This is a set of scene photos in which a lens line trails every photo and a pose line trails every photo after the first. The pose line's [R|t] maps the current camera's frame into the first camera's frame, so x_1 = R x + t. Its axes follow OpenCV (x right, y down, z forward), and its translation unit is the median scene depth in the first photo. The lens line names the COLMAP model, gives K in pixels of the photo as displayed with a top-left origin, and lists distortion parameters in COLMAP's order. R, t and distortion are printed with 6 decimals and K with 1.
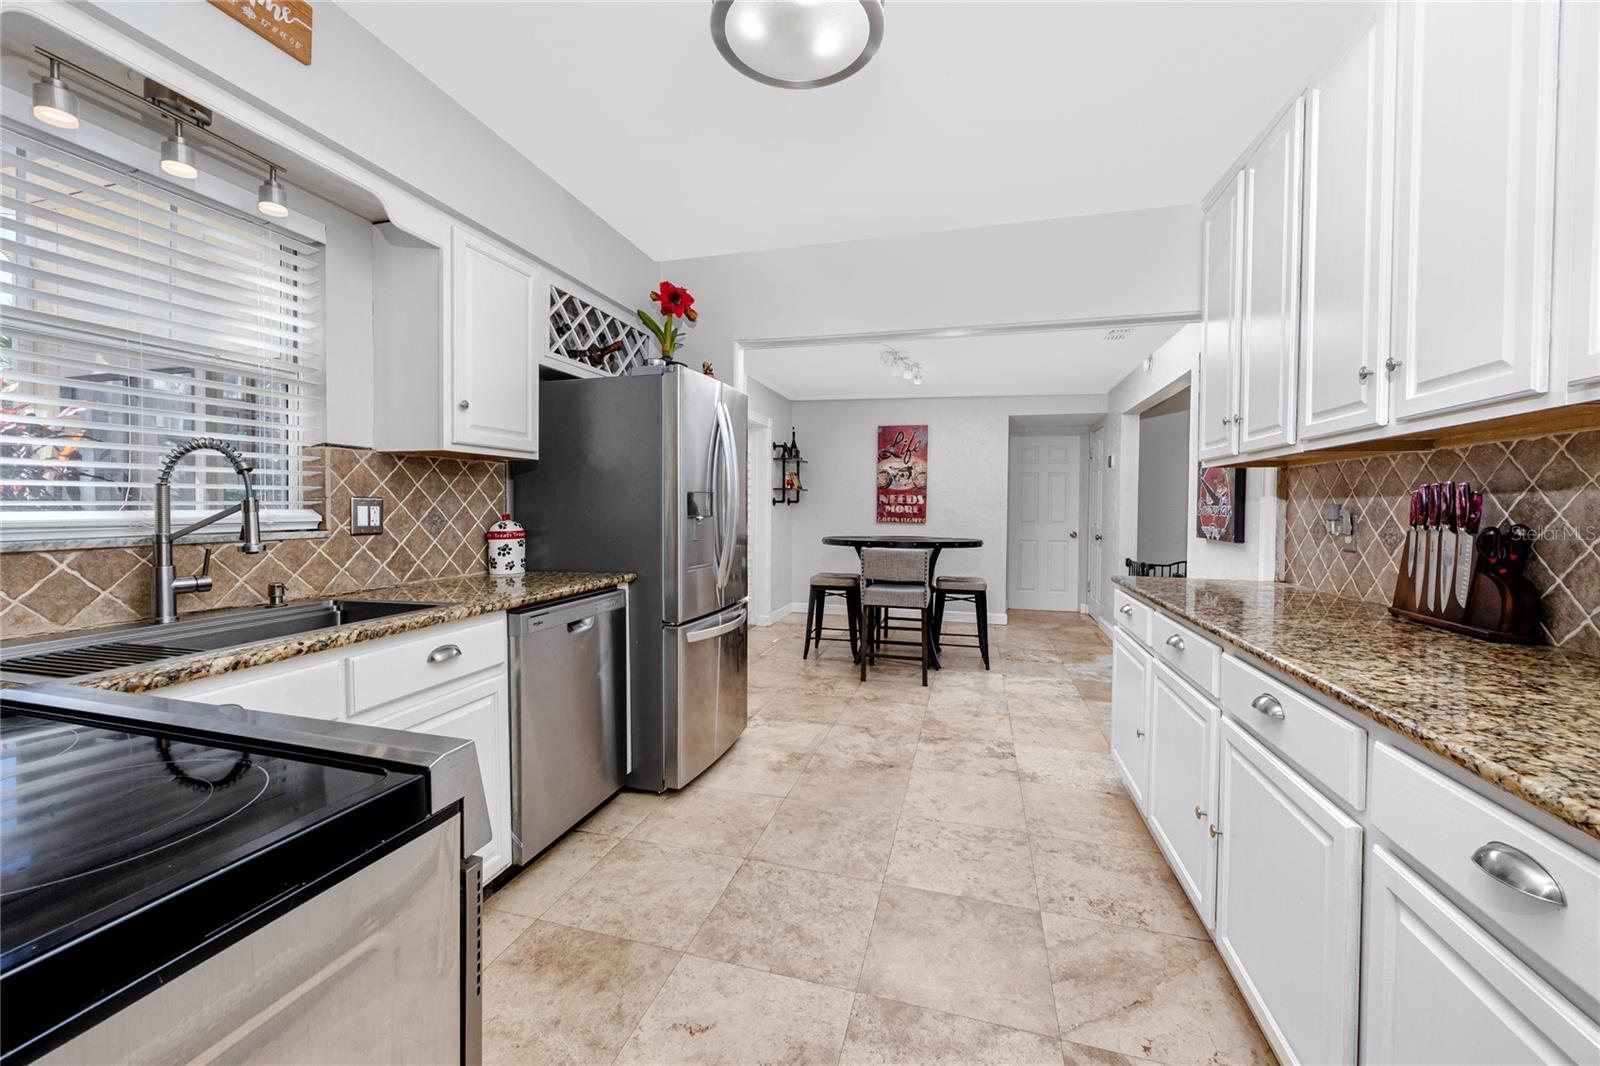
lens RADIAL K [[614.3, 0, 812.8], [0, 614.3, 510.5], [0, 0, 1]] dist [0.000129, 0.000152]
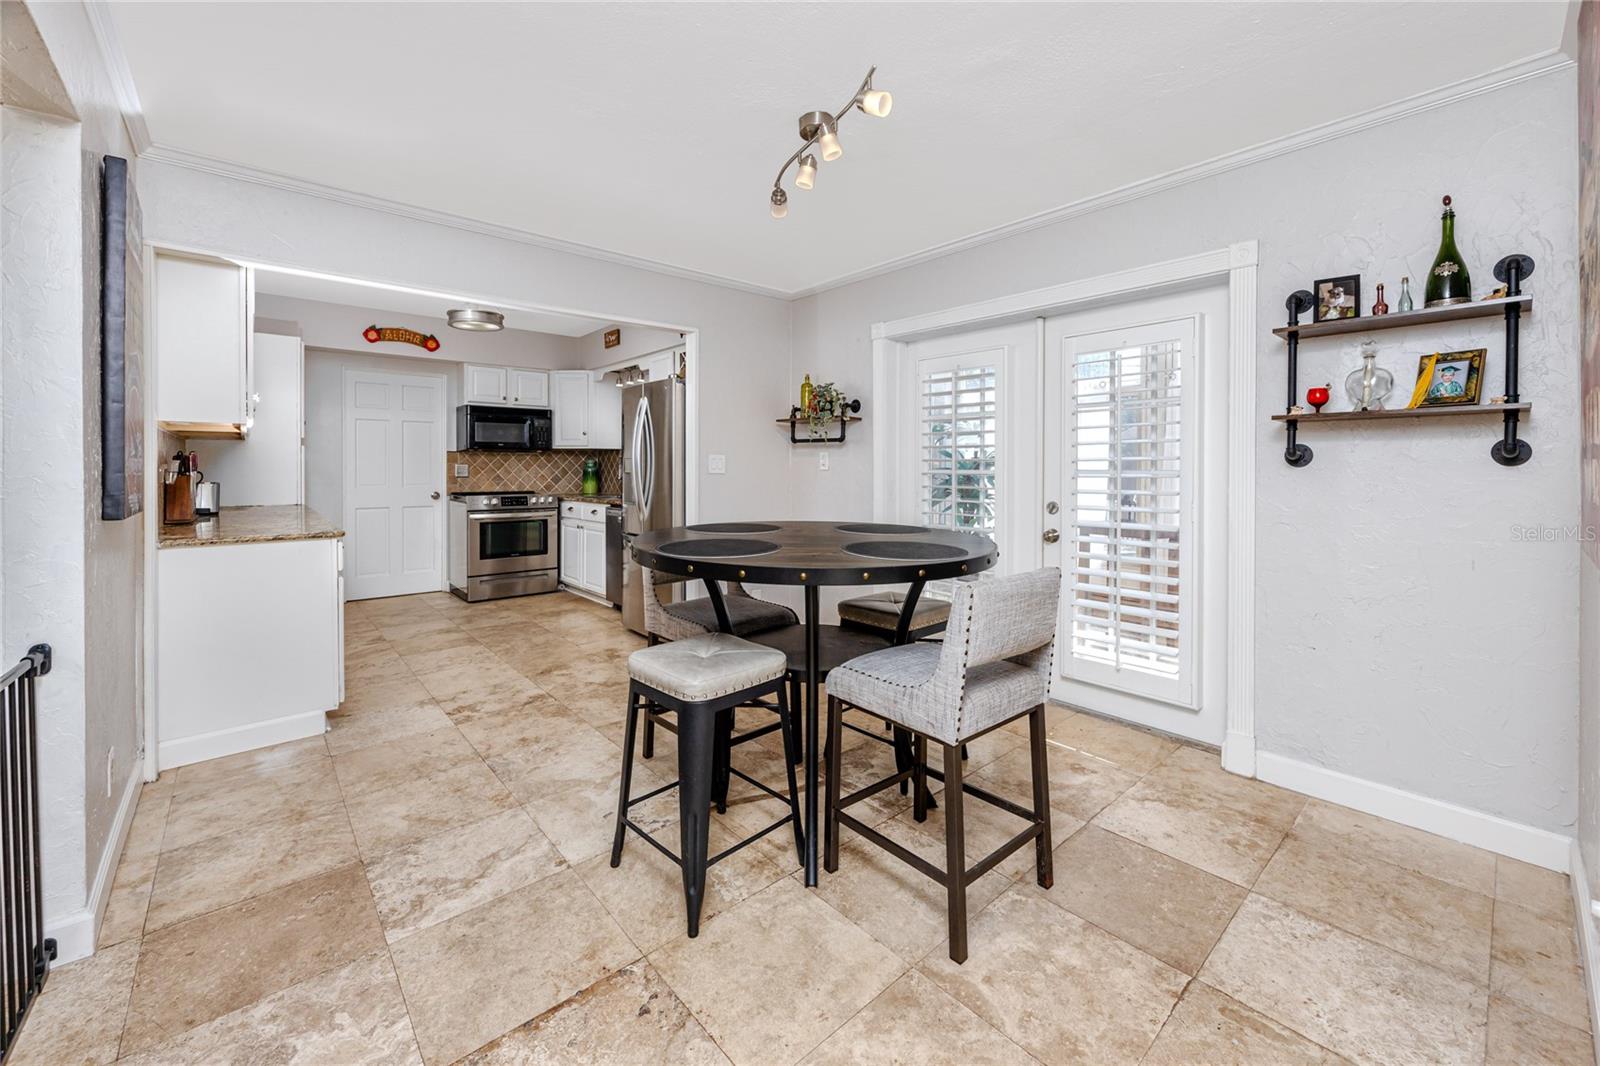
lens RADIAL K [[635.8, 0, 789.7], [0, 635.8, 457.1], [0, 0, 1]] dist [-0.000576, 0.000068]
pose [[-0.564800, -0.022709, -0.824915, 0.966178], [-0.013835, 0.999741, -0.018049, -0.006551], [0.825112, 0.001219, -0.564969, 2.253037]]
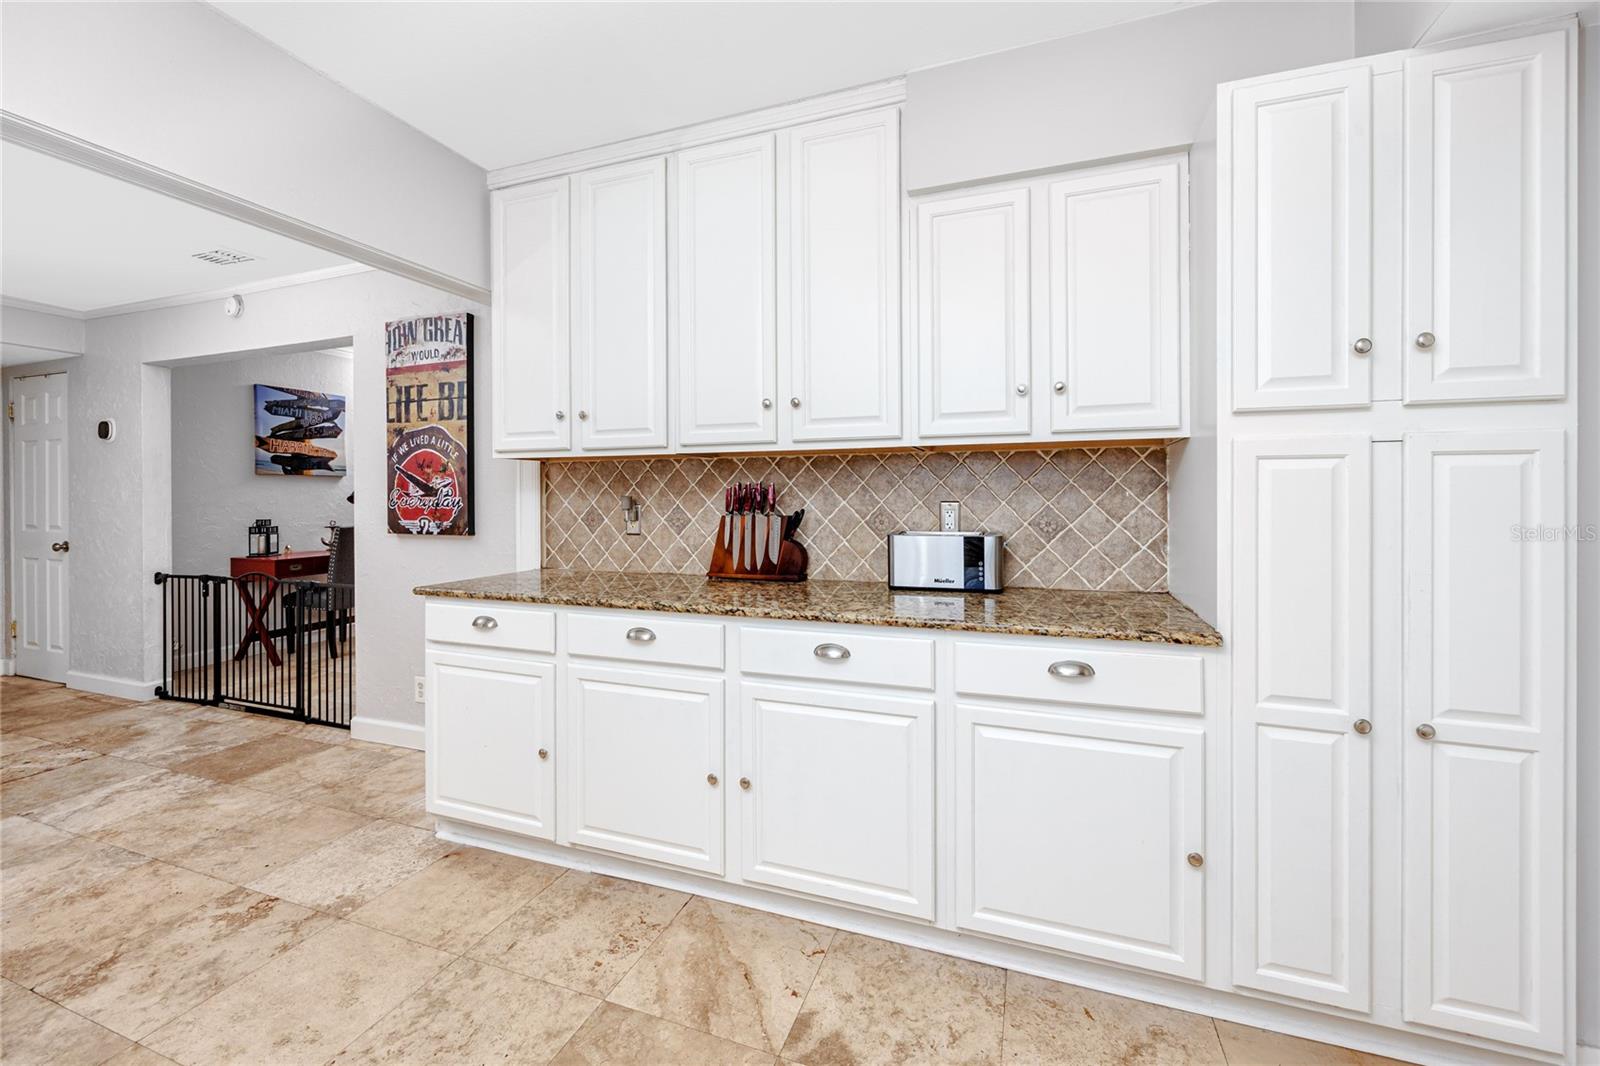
lens RADIAL K [[652.8, 0, 785.1], [0, 652.8, 499.9], [0, 0, 1]] dist [-0.001556, -0.000876]
pose [[0.094664, -0.018986, 0.995328, -0.309380], [0.012555, 0.999761, 0.017876, -0.017398], [-0.995430, 0.010804, 0.094880, 0.454274]]
